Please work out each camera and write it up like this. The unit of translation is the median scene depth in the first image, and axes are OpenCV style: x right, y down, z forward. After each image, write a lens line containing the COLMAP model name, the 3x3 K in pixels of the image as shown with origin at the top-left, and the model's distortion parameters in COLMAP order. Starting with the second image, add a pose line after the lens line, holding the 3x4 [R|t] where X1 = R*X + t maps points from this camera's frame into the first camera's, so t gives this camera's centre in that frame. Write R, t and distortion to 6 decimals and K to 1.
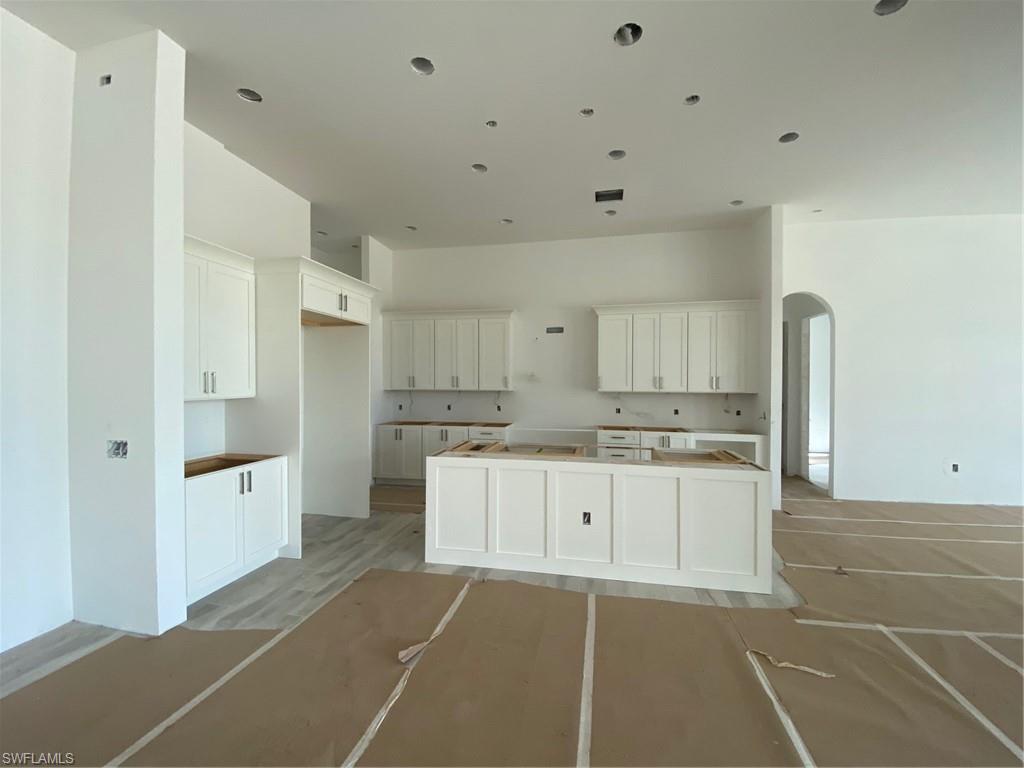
lens RADIAL K [[416.1, 0, 512.0], [0, 416.1, 384.0], [0, 0, 1]] dist [0.026068, -0.026260]
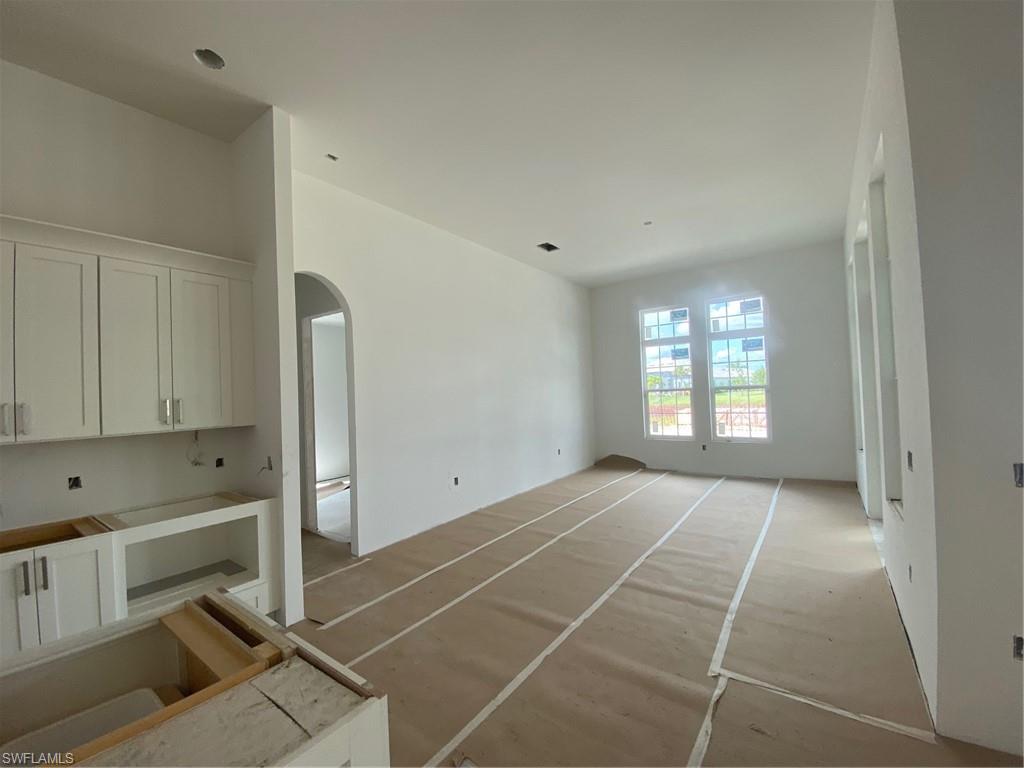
lens RADIAL K [[416.1, 0, 512.0], [0, 416.1, 384.0], [0, 0, 1]] dist [0.026068, -0.026260]
pose [[0.420390, -0.001519, 0.907342, 0.206180], [0.047175, 0.998683, -0.020185, -0.006485], [-0.906116, 0.051290, 0.419908, 0.423144]]
